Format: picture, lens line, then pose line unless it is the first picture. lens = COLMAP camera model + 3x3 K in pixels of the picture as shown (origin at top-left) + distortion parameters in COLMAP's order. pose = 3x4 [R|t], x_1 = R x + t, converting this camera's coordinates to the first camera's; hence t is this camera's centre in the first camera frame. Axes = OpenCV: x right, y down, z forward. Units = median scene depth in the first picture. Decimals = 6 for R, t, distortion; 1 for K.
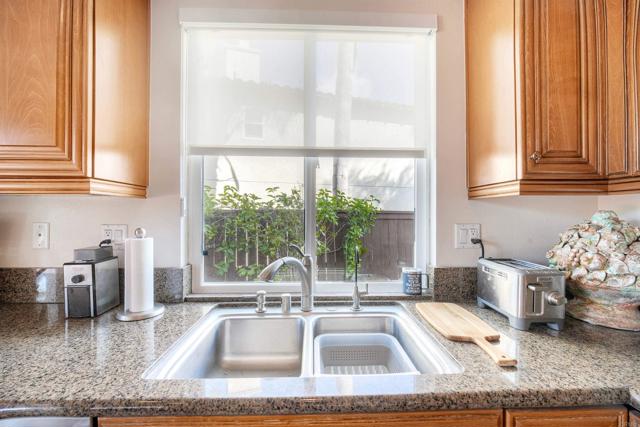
lens RADIAL K [[267.6, 0, 320.0], [0, 267.6, 213.5], [0, 0, 1]] dist [-0.000456, -0.000205]
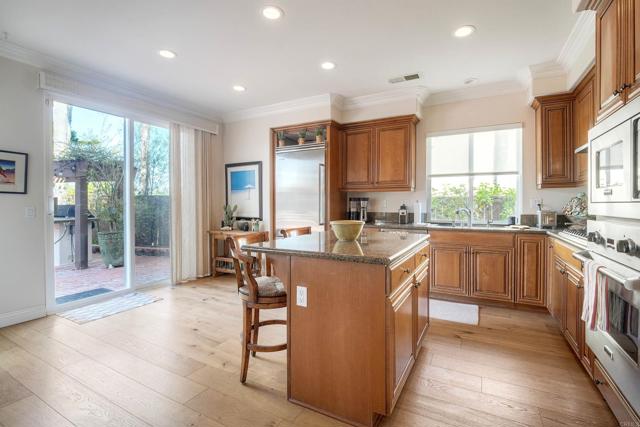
lens RADIAL K [[277.4, 0, 326.5], [0, 277.4, 206.2], [0, 0, 1]] dist [0.002045, 0.000317]
pose [[0.862901, -0.001067, -0.505372, 0.136449], [0.004064, 0.999980, 0.004828, 0.092387], [0.505357, -0.006220, 0.862888, -2.426104]]
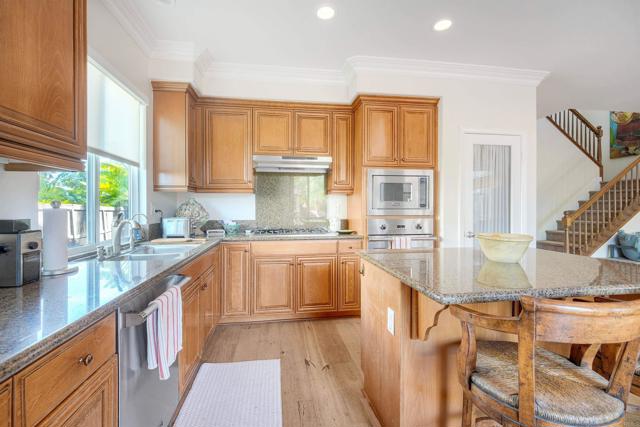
lens RADIAL K [[267.6, 0, 320.0], [0, 267.6, 213.5], [0, 0, 1]] dist [-0.000456, -0.000205]
pose [[-0.126543, -0.017753, 0.991802, -1.650725], [-0.003856, 0.999841, 0.017405, 0.077867], [-0.991954, -0.001622, -0.126591, -0.017510]]
